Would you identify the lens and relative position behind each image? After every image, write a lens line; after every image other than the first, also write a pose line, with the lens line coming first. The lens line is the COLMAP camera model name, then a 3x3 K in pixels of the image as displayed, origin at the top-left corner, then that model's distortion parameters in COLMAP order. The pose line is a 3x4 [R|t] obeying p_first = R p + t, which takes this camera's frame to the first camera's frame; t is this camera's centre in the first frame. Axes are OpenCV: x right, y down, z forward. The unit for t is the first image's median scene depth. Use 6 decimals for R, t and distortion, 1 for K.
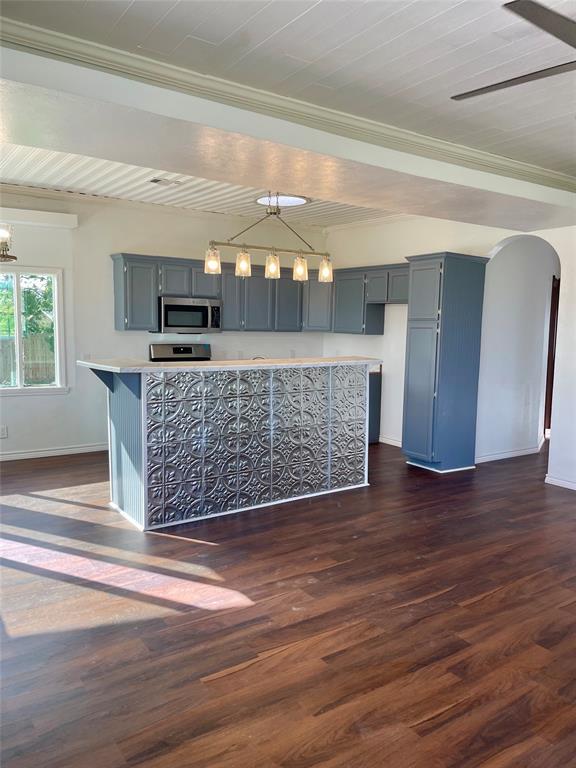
lens RADIAL K [[587.4, 0, 288.0], [0, 587.4, 384.0], [0, 0, 1]] dist [0.097563, -0.140733]
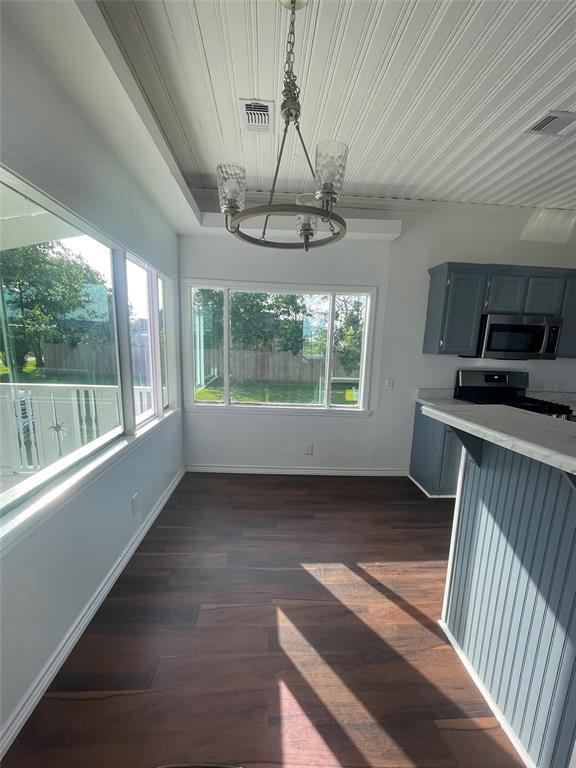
lens RADIAL K [[322.0, 0, 289.8], [0, 322.0, 410.0], [0, 0, 1]] dist [-0.000976, -0.000164]
pose [[0.862202, 0.111751, -0.494084, -0.230395], [-0.069256, 0.992209, 0.103561, -0.044419], [0.501808, -0.055072, 0.863224, 0.492204]]
